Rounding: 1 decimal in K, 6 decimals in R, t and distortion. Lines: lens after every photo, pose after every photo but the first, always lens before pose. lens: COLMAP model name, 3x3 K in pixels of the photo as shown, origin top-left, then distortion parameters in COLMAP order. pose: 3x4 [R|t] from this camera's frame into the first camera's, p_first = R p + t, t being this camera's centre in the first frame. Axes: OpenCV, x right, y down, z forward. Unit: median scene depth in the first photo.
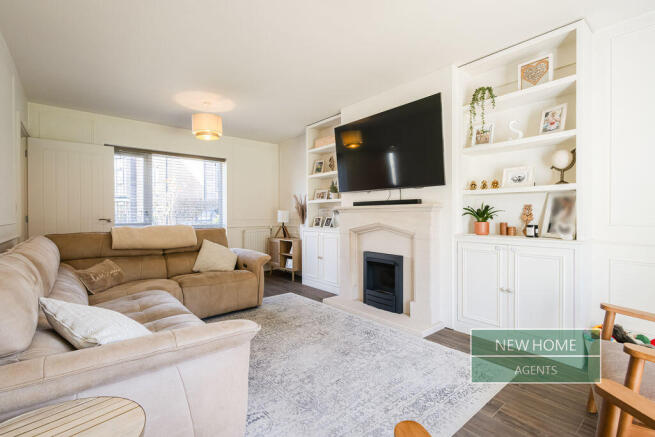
lens RADIAL K [[301.3, 0, 330.3], [0, 301.3, 217.6], [0, 0, 1]] dist [0.020069, -0.000250]
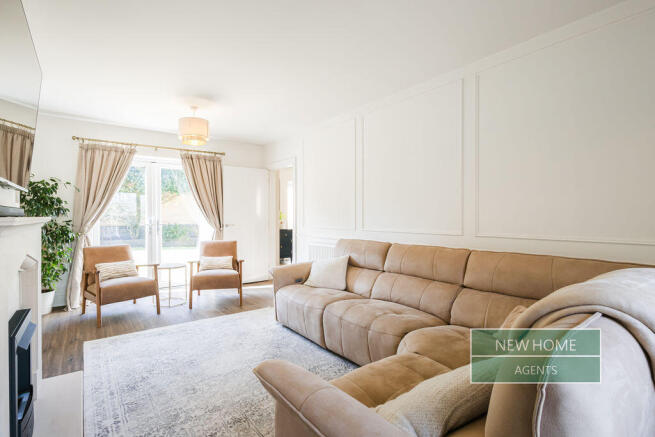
lens RADIAL K [[301.3, 0, 327.4], [0, 301.3, 217.3], [0, 0, 1]] dist [0.020069, -0.000250]
pose [[-0.999994, 0.000227, 0.003411, -0.405018], [0.000286, 0.999851, 0.017273, -0.067053], [-0.003406, 0.017274, -0.999845, 1.939443]]
